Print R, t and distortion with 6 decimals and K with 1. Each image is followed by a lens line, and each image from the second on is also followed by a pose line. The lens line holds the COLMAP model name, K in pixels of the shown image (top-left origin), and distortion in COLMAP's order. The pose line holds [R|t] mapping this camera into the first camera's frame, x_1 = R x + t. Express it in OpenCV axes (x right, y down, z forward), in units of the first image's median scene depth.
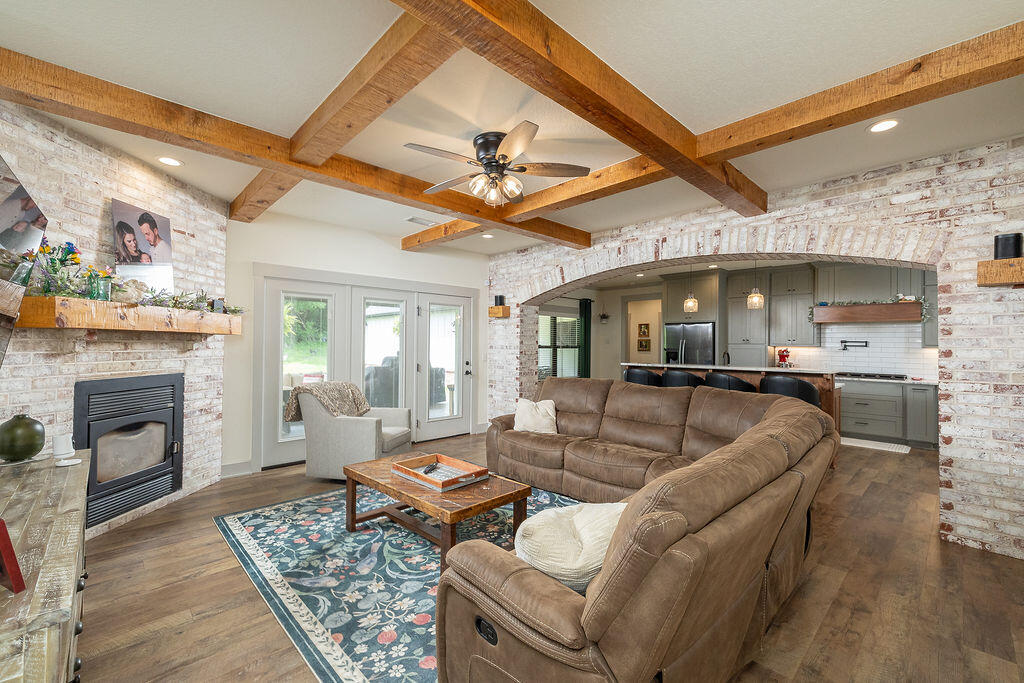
lens RADIAL K [[432.2, 0, 507.2], [0, 432.2, 342.5], [0, 0, 1]] dist [0.000434, 0.000336]
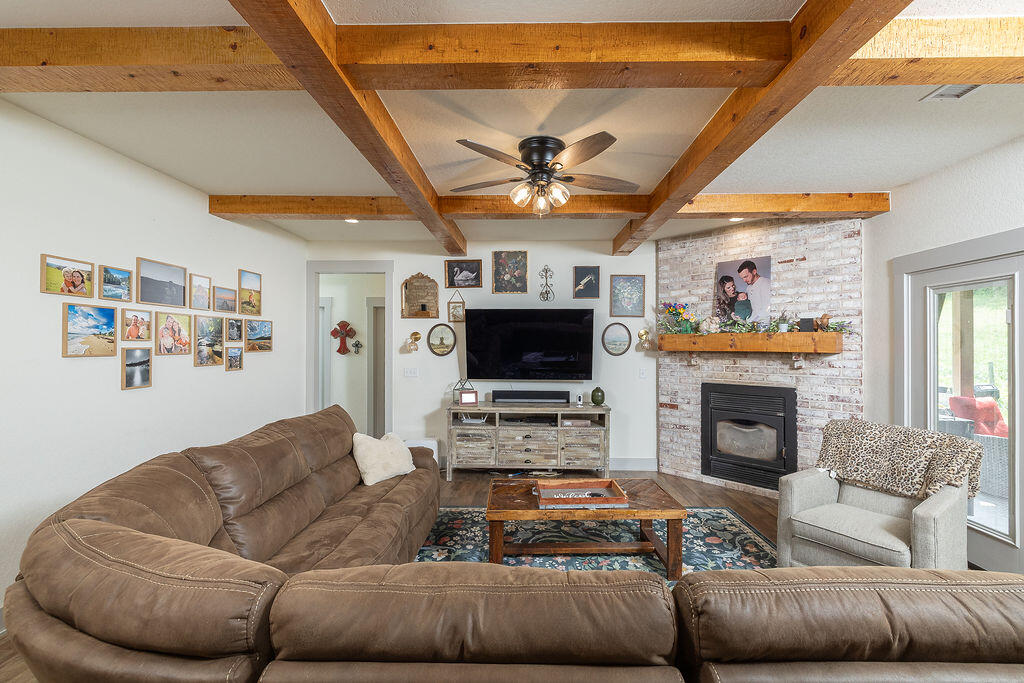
lens RADIAL K [[432.2, 0, 520.6], [0, 432.2, 342.6], [0, 0, 1]] dist [0.000434, 0.000336]
pose [[-0.694004, -0.013550, -0.719843, 0.579908], [-0.002569, 0.999863, -0.016343, -0.028146], [0.719966, -0.009493, -0.693944, 1.407921]]
